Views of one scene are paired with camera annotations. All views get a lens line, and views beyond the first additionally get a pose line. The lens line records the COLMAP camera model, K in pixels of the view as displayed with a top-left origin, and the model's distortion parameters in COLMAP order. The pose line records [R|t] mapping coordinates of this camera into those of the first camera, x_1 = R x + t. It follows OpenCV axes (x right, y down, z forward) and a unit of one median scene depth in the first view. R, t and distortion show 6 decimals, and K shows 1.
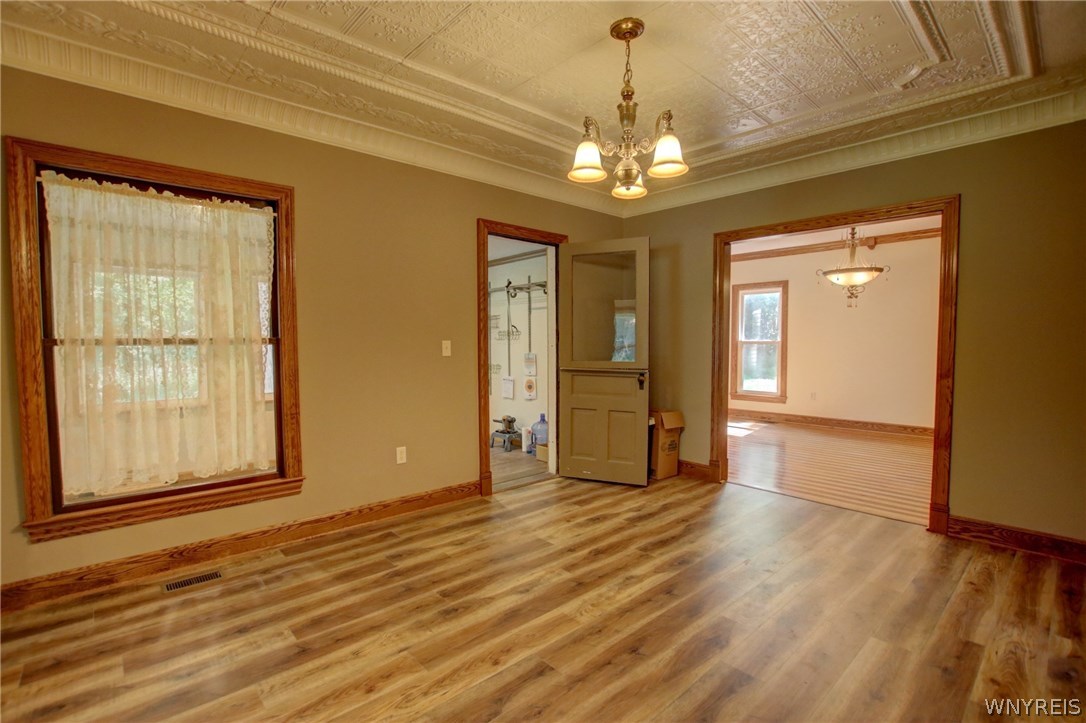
lens RADIAL K [[504.2, 0, 535.6], [0, 504.2, 368.1], [0, 0, 1]] dist [-0.028836, -0.000174]
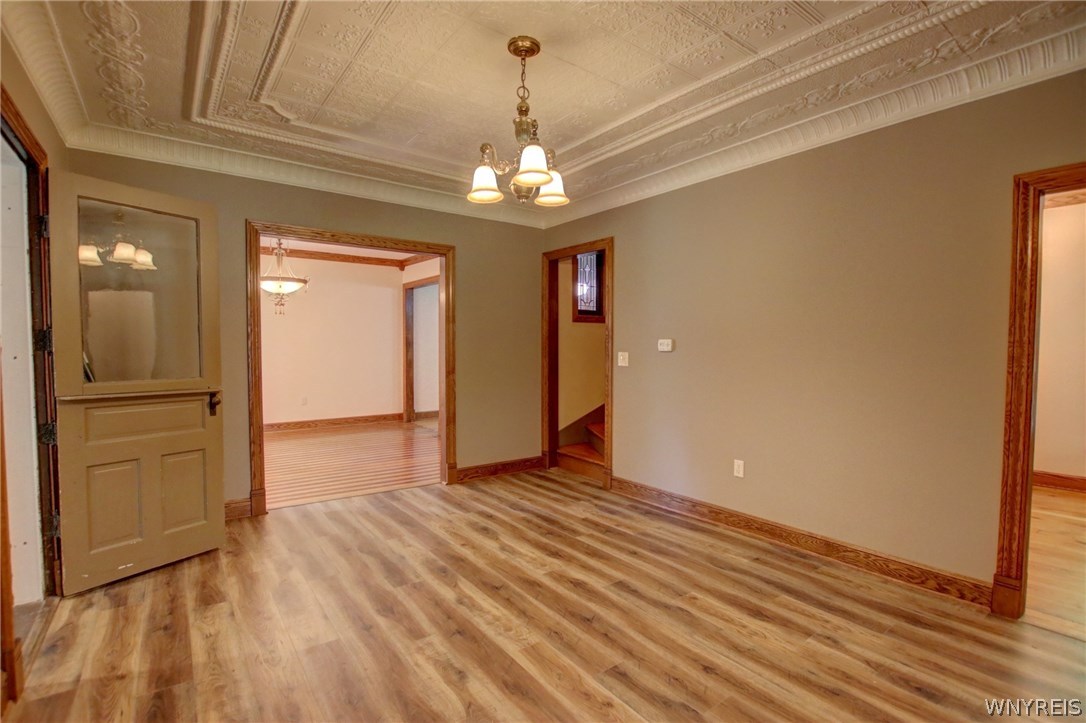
lens RADIAL K [[504.2, 0, 535.6], [0, 504.2, 368.1], [0, 0, 1]] dist [-0.028836, -0.000174]
pose [[0.101269, -0.041172, 0.994007, -0.734636], [0.048222, 0.998172, 0.036431, -0.047708], [-0.993690, 0.044244, 0.103070, 0.765014]]
